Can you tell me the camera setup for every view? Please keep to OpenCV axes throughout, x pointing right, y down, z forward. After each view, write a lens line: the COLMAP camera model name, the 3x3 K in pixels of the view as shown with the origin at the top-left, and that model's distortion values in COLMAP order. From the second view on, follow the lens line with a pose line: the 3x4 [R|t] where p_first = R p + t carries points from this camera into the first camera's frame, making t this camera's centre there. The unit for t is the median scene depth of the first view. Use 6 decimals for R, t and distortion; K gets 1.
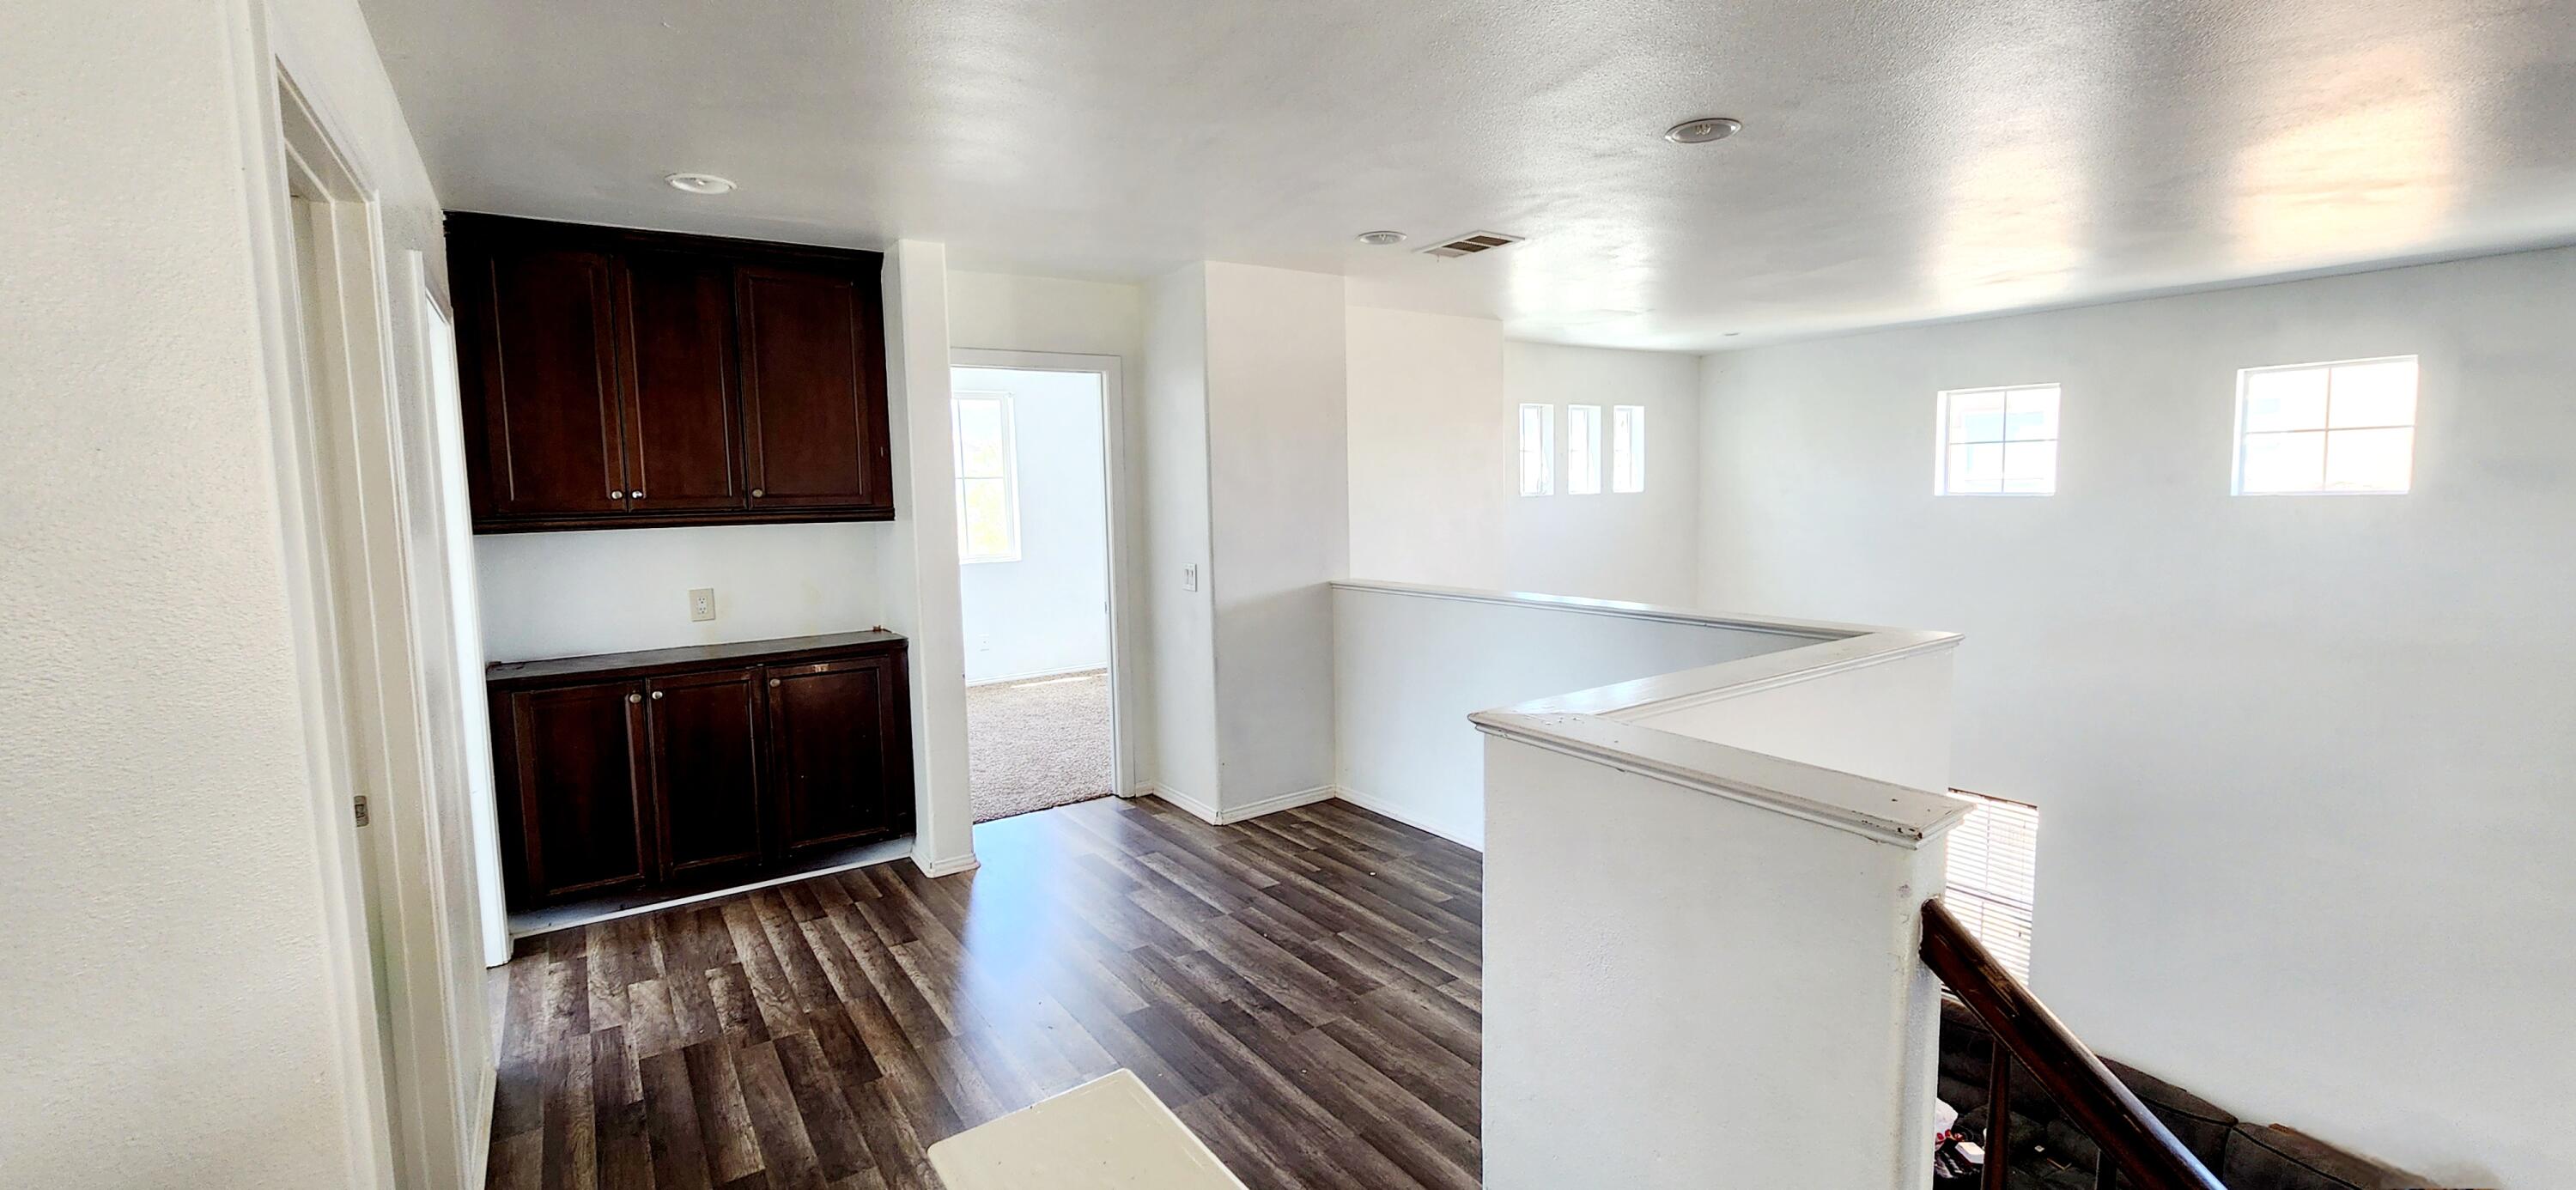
lens RADIAL K [[1073.8, 0, 1300.6], [0, 1073.8, 575.9], [0, 0, 1]] dist [-0.002234, -0.000620]
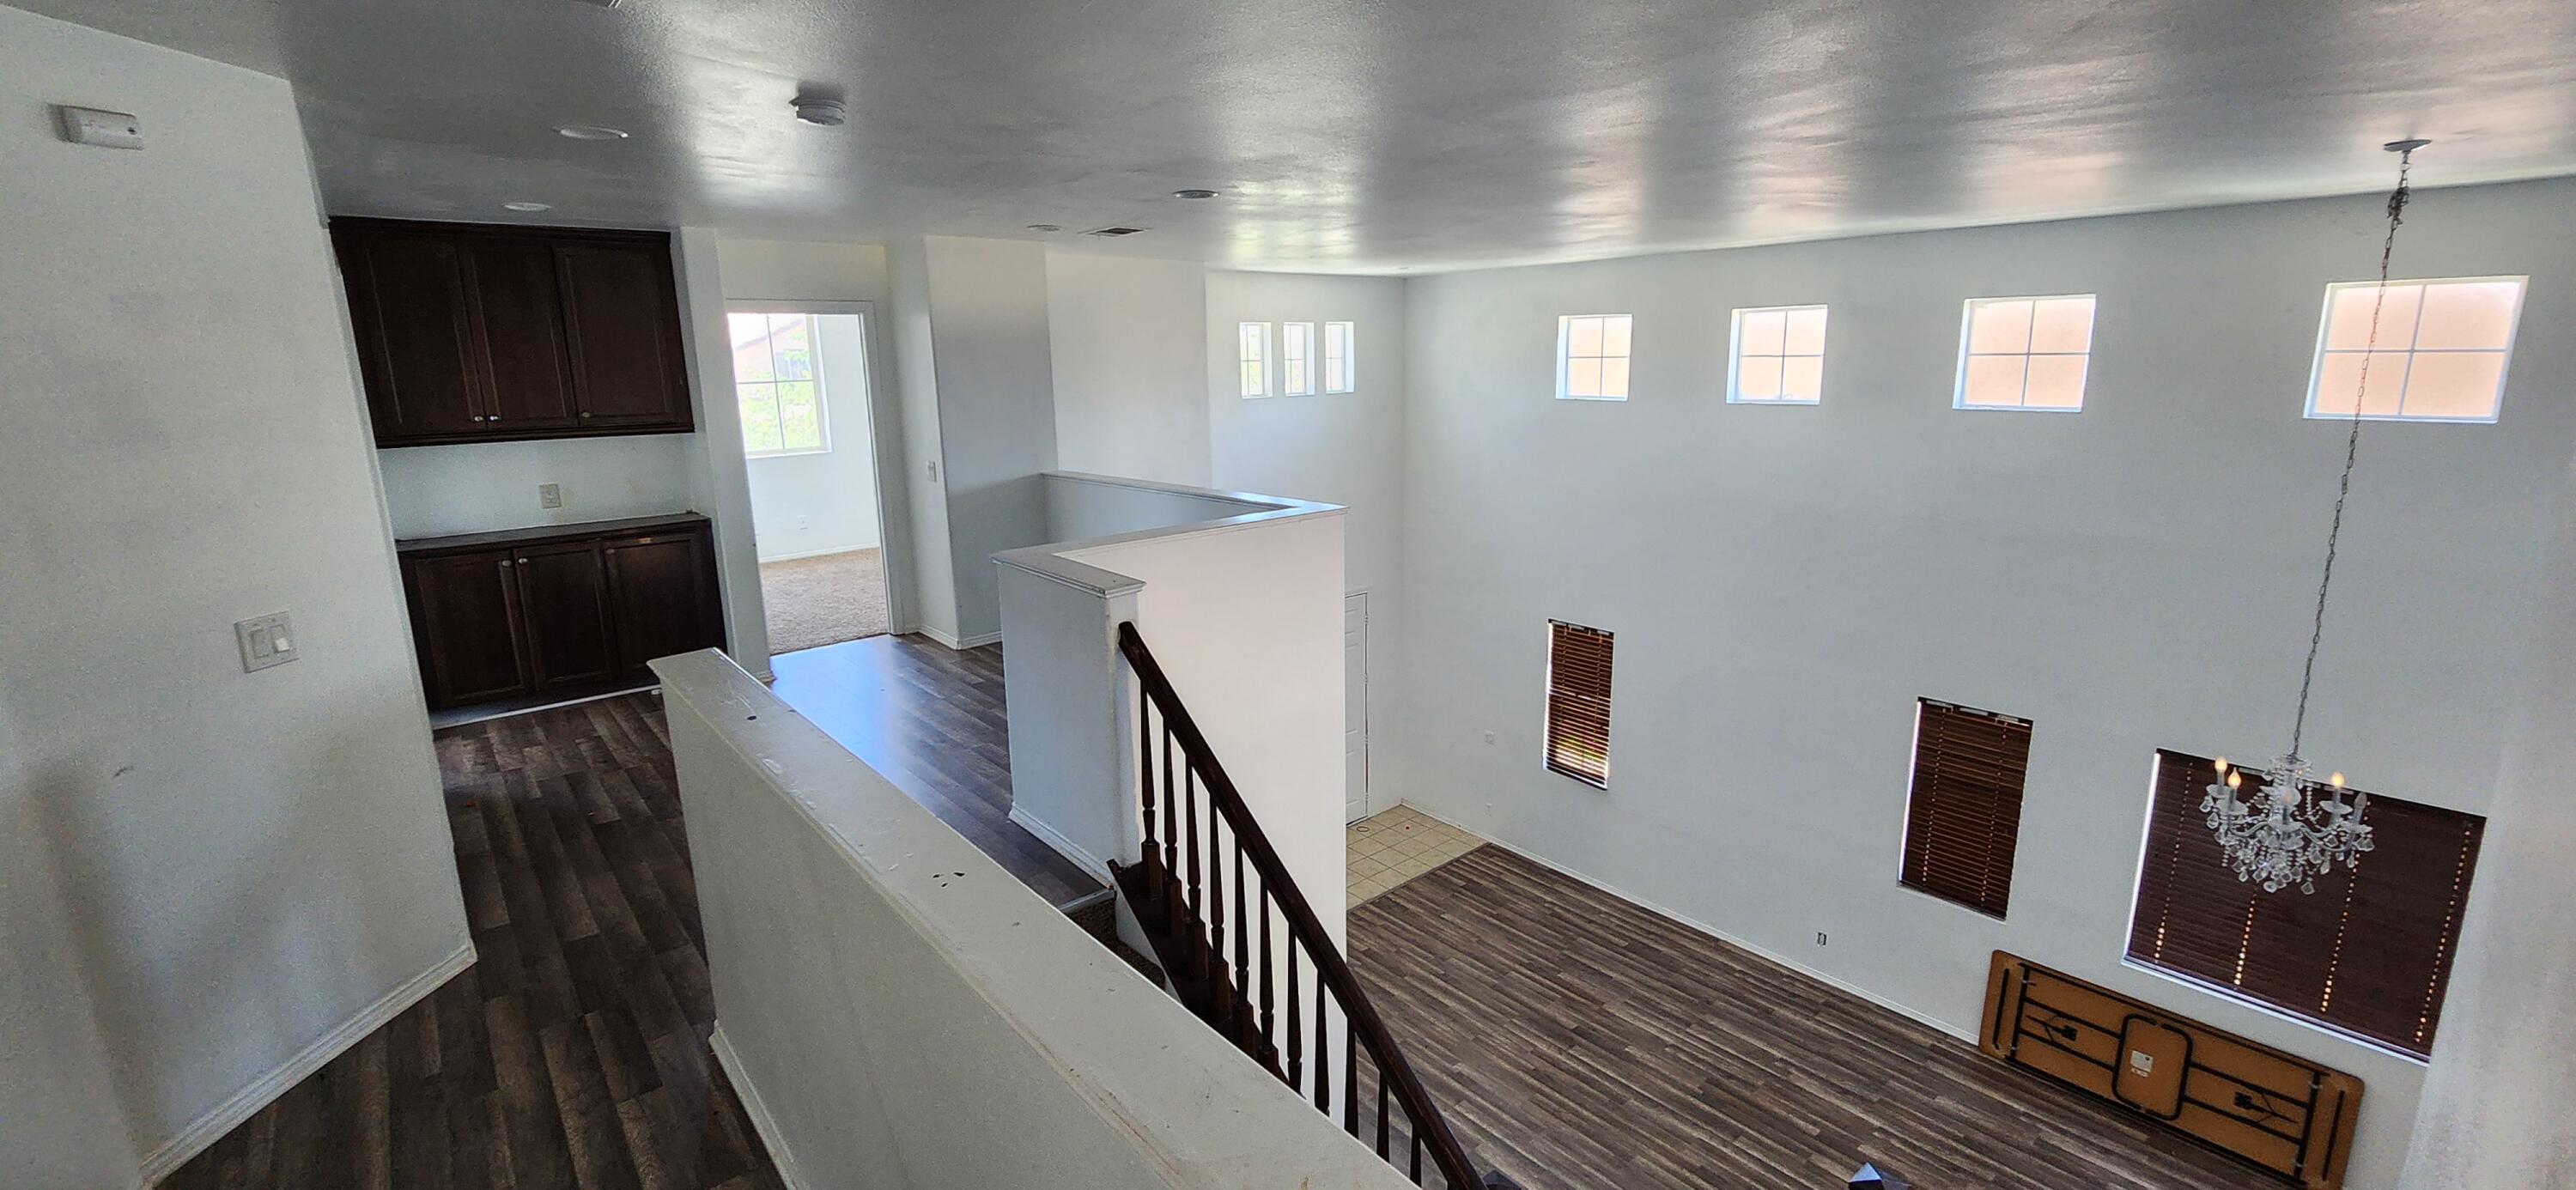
lens RADIAL K [[1073.8, 0, 1300.6], [0, 1073.8, 575.9], [0, 0, 1]] dist [-0.002234, -0.000620]
pose [[0.994219, -0.018864, 0.105704, 0.256389], [0.006504, 0.993219, 0.116080, -0.025583], [-0.107177, -0.114722, 0.987599, -0.482315]]
